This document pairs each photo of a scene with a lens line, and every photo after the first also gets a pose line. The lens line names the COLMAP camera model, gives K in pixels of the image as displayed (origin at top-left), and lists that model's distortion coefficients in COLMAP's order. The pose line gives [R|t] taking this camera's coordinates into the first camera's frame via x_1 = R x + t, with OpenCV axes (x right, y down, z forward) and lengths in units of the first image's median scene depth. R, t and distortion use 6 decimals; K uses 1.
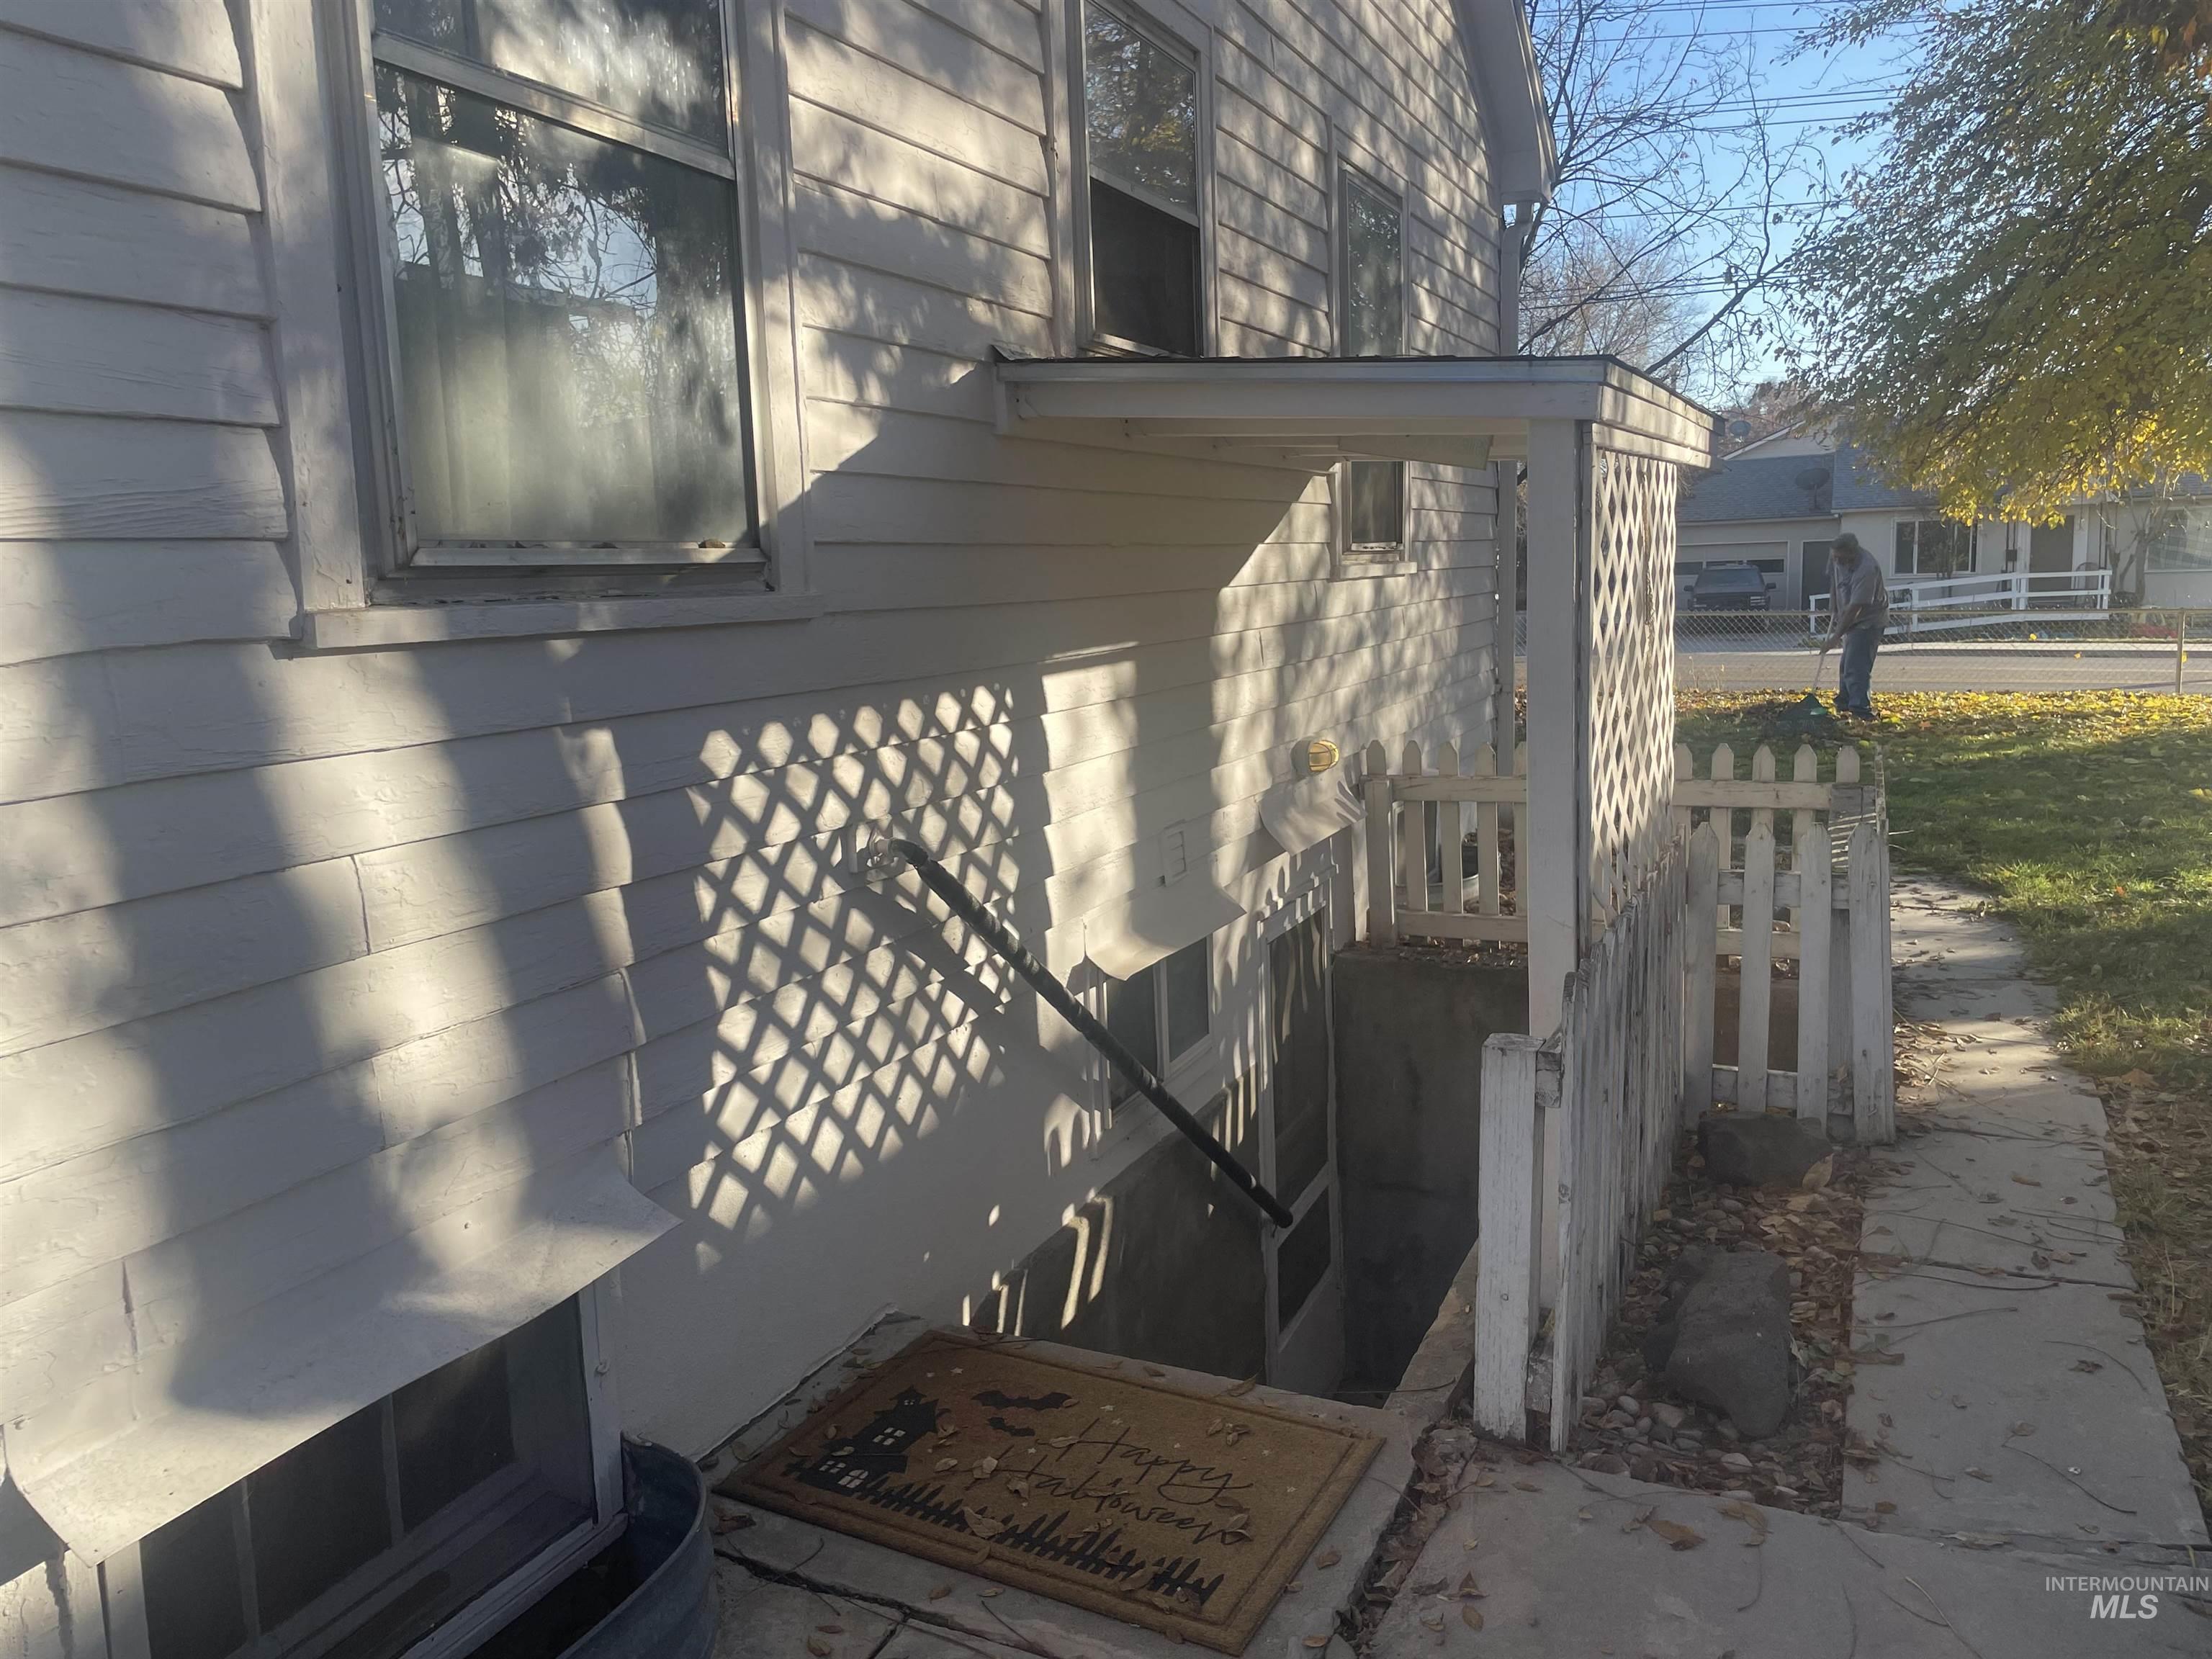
lens RADIAL K [[1675.3, 0, 1112.6], [0, 1675.3, 826.8], [0, 0, 1]] dist [0.066123, -0.063134]
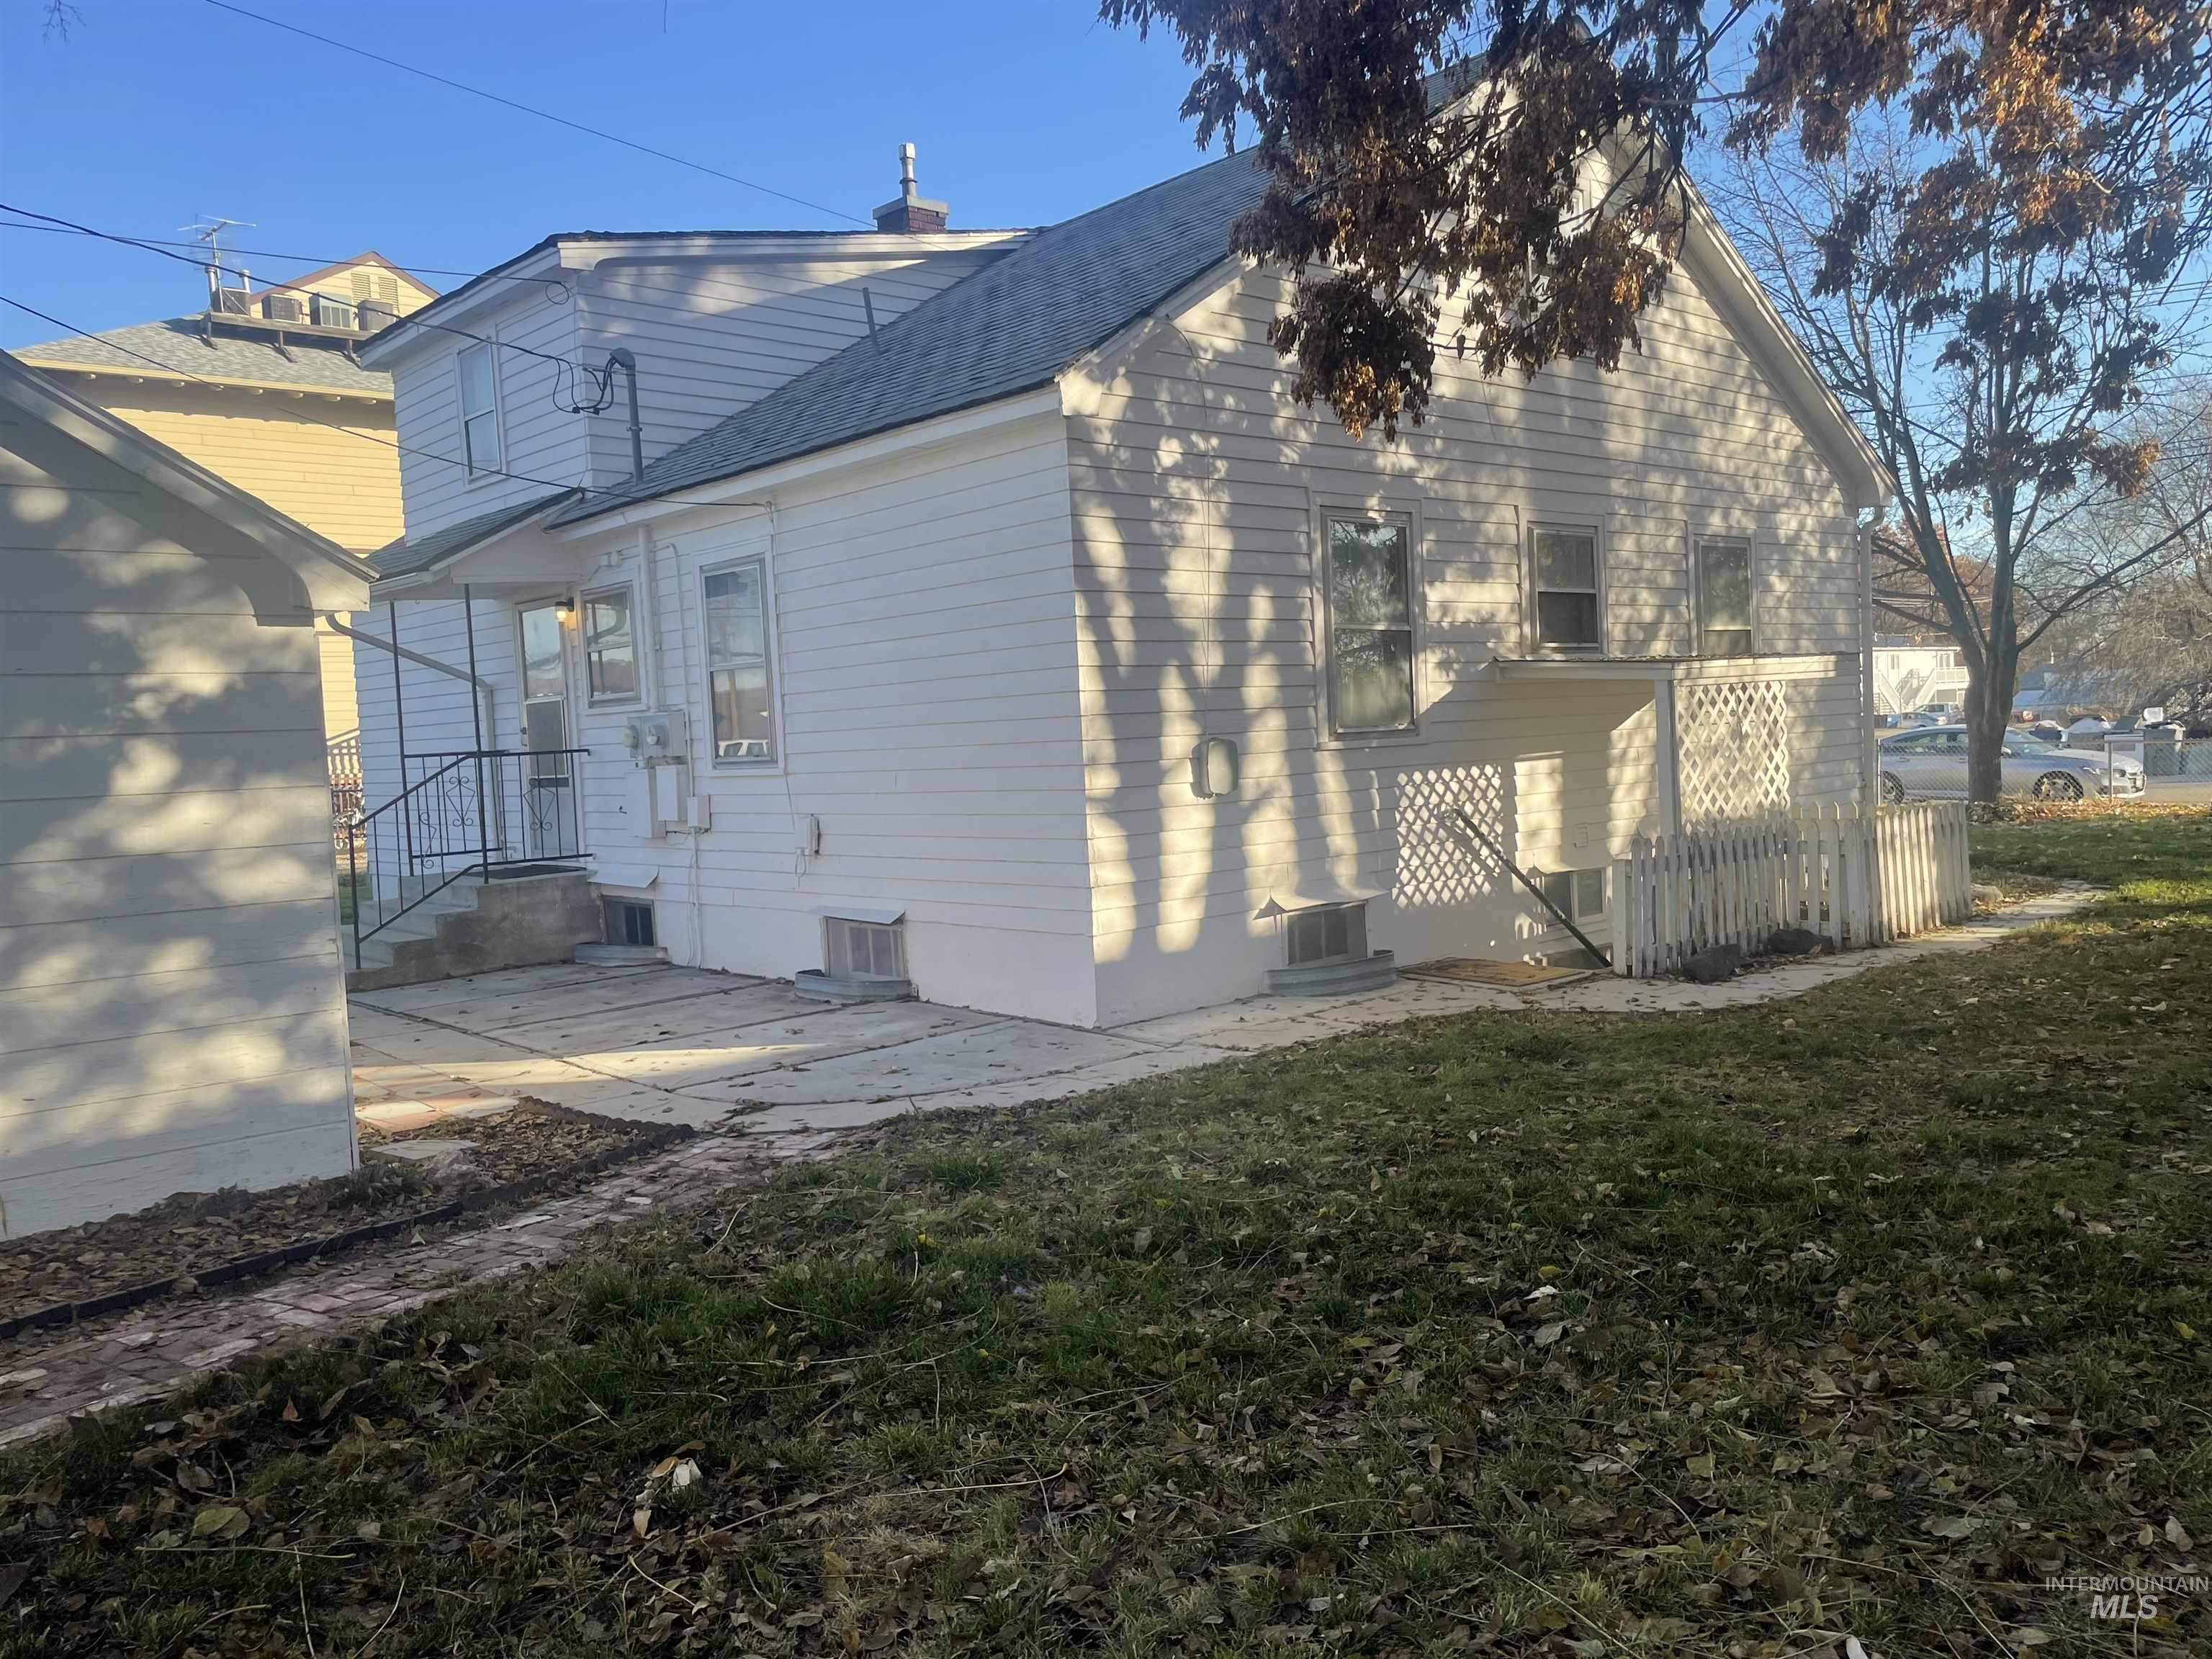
lens RADIAL K [[1675.3, 0, 1104.2], [0, 1675.3, 815.1], [0, 0, 1]] dist [0.066123, -0.063134]
pose [[0.913113, 0.004871, -0.407678, 0.563020], [-0.040590, 0.996047, -0.079013, 0.294533], [0.405682, 0.088695, 0.909701, -2.191854]]
